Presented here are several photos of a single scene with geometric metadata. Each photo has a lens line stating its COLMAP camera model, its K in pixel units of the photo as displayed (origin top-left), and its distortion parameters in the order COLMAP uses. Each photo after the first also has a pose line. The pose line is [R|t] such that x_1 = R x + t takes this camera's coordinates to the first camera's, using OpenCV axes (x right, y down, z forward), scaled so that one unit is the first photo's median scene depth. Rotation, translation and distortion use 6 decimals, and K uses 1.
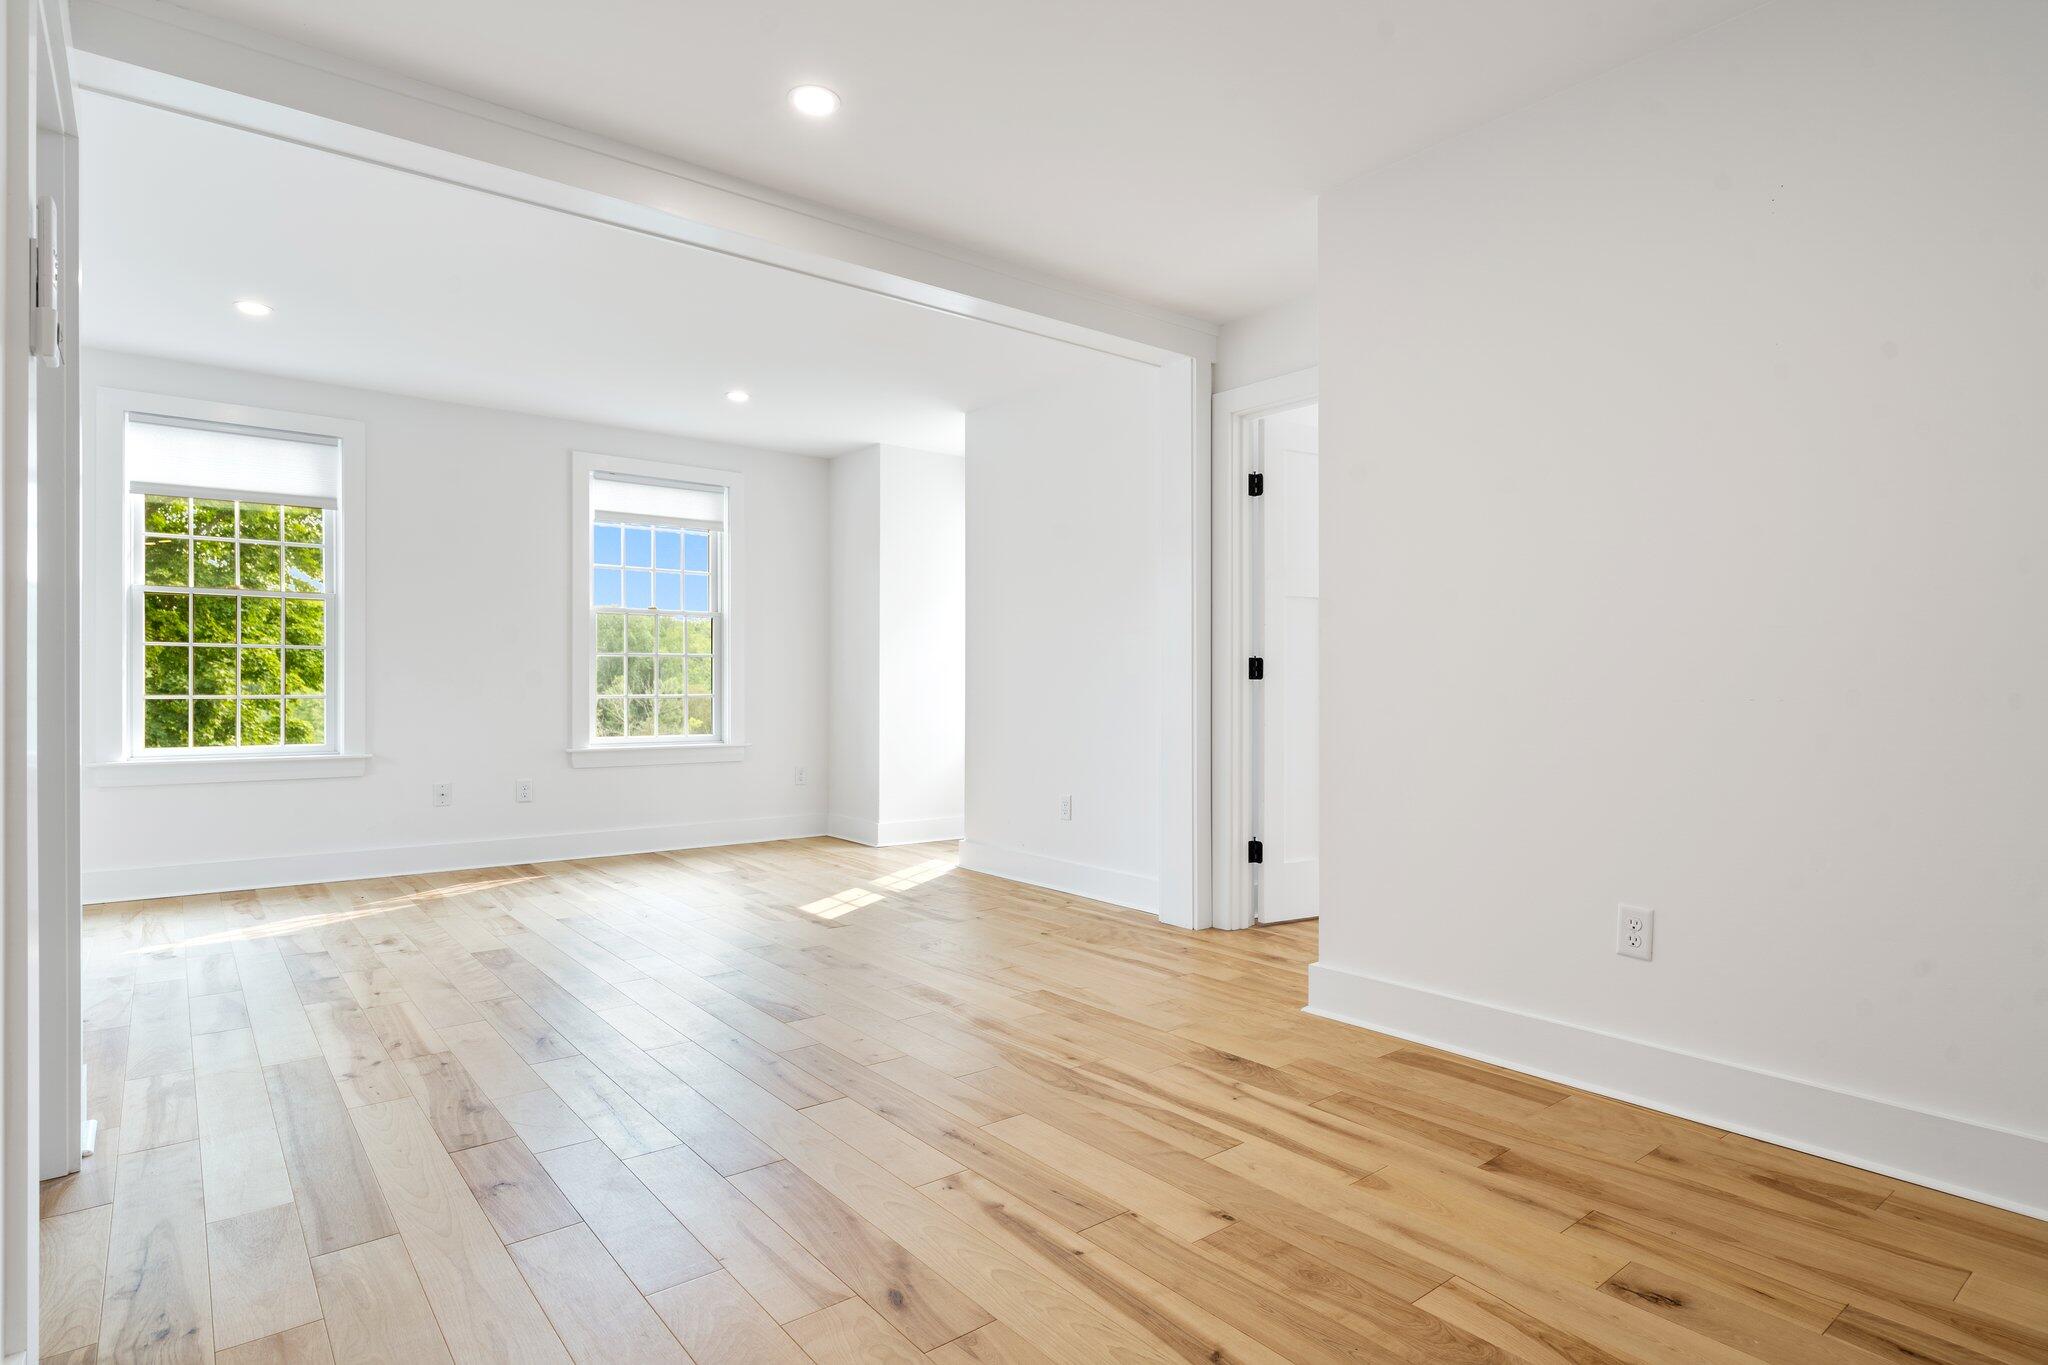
lens RADIAL K [[1066.2, 0, 1022.9], [0, 1066.2, 687.4], [0, 0, 1]] dist [0.000708, 0.000061]
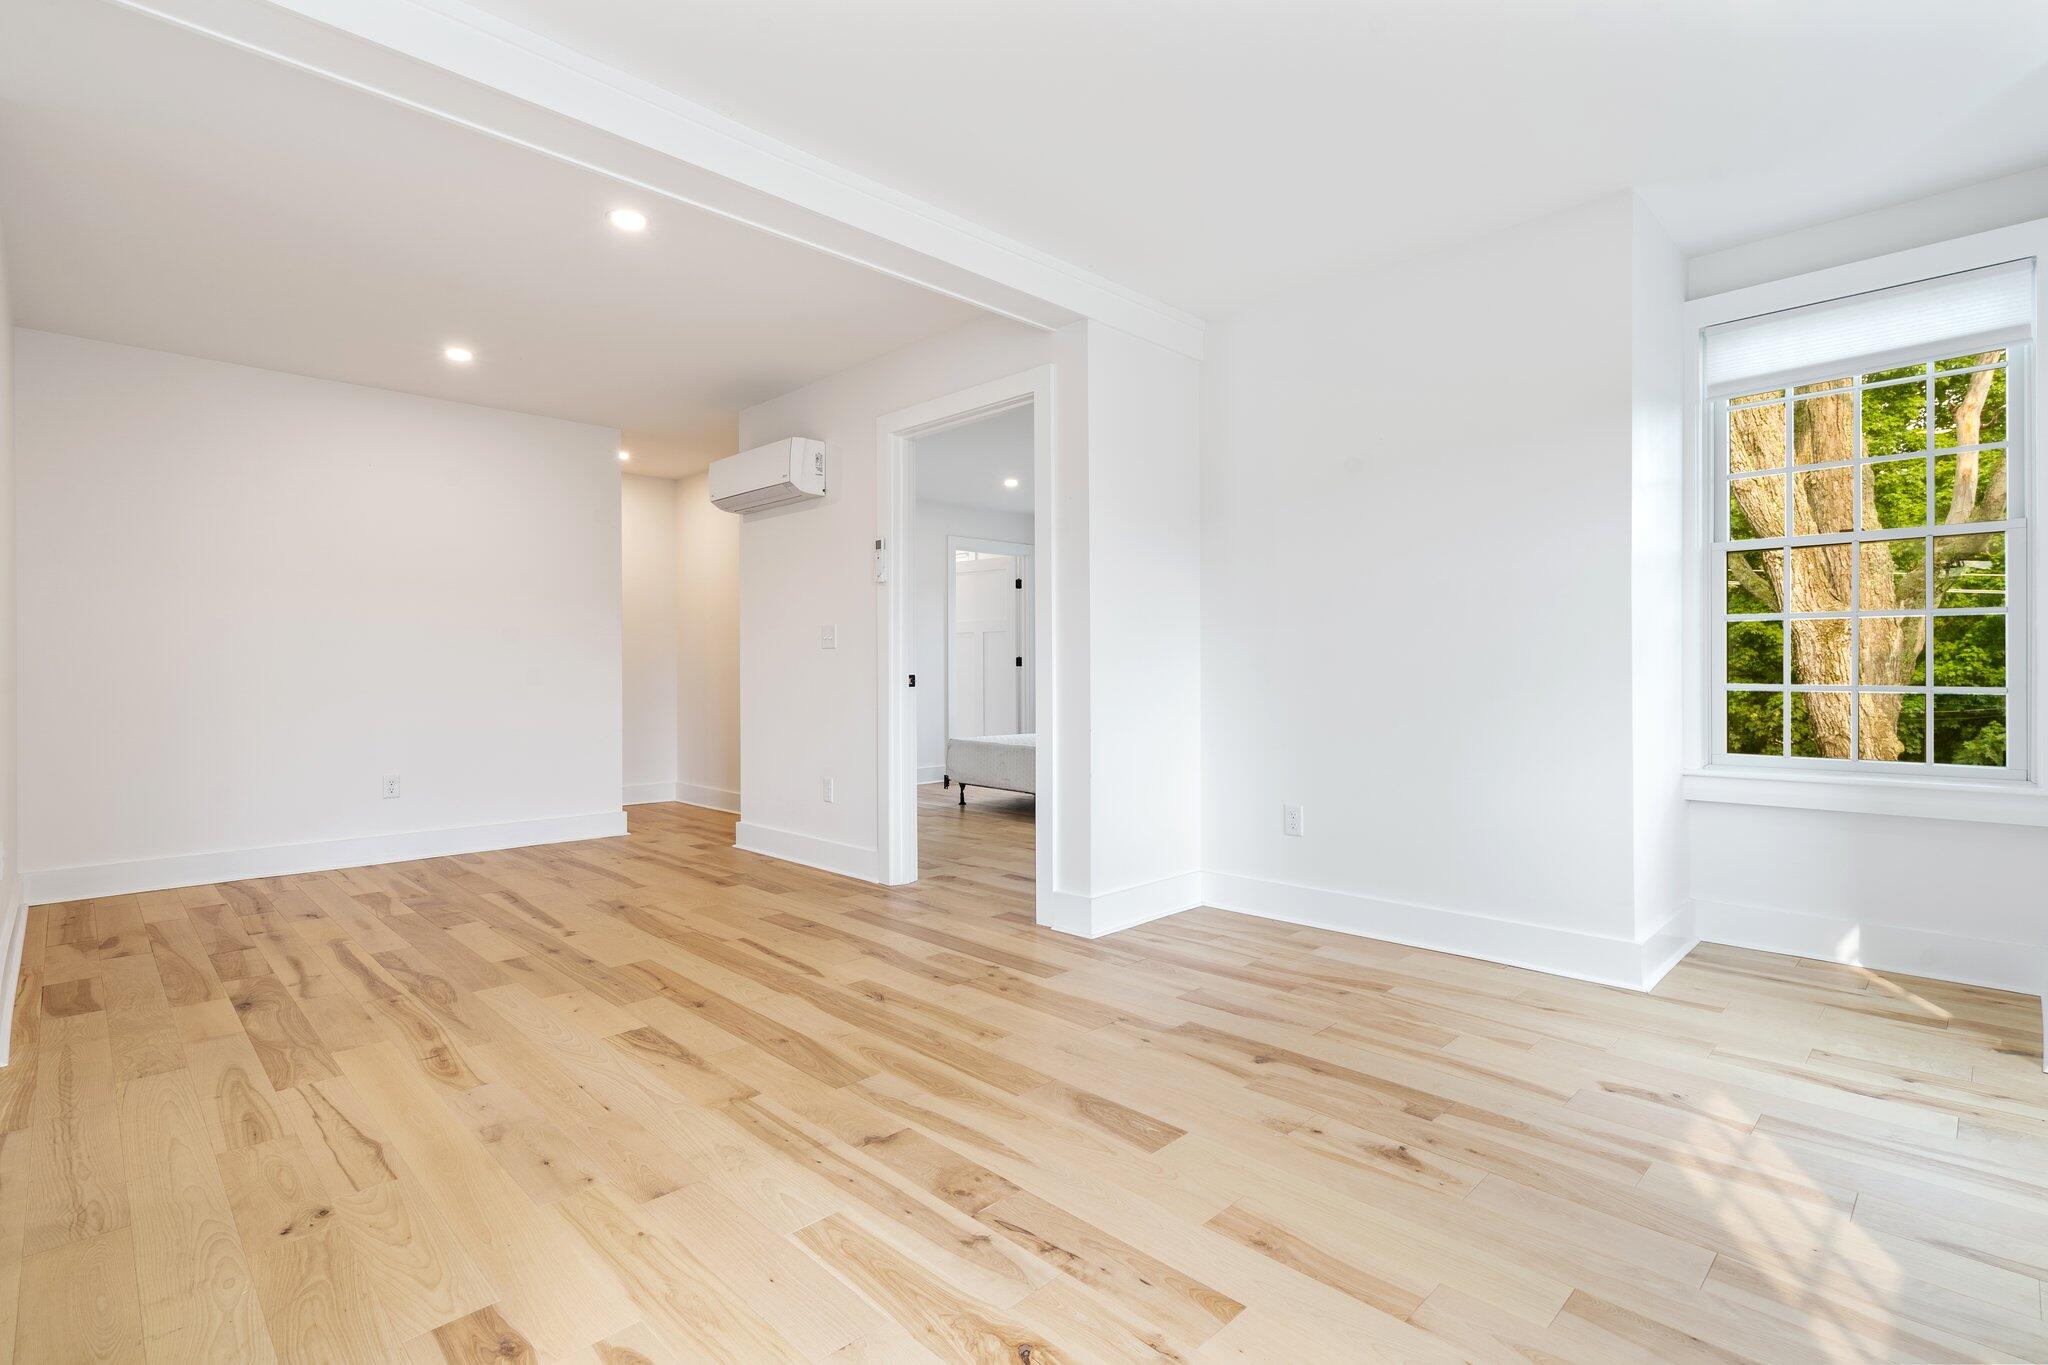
lens RADIAL K [[1009.3, 0, 1021.0], [0, 1009.3, 679.4], [0, 0, 1]] dist [-0.002154, 0.000930]
pose [[-0.995268, 0.004247, -0.097076, -0.519681], [0.004164, 0.999991, 0.001061, 0.005165], [0.097079, 0.000652, -0.995276, 2.144677]]
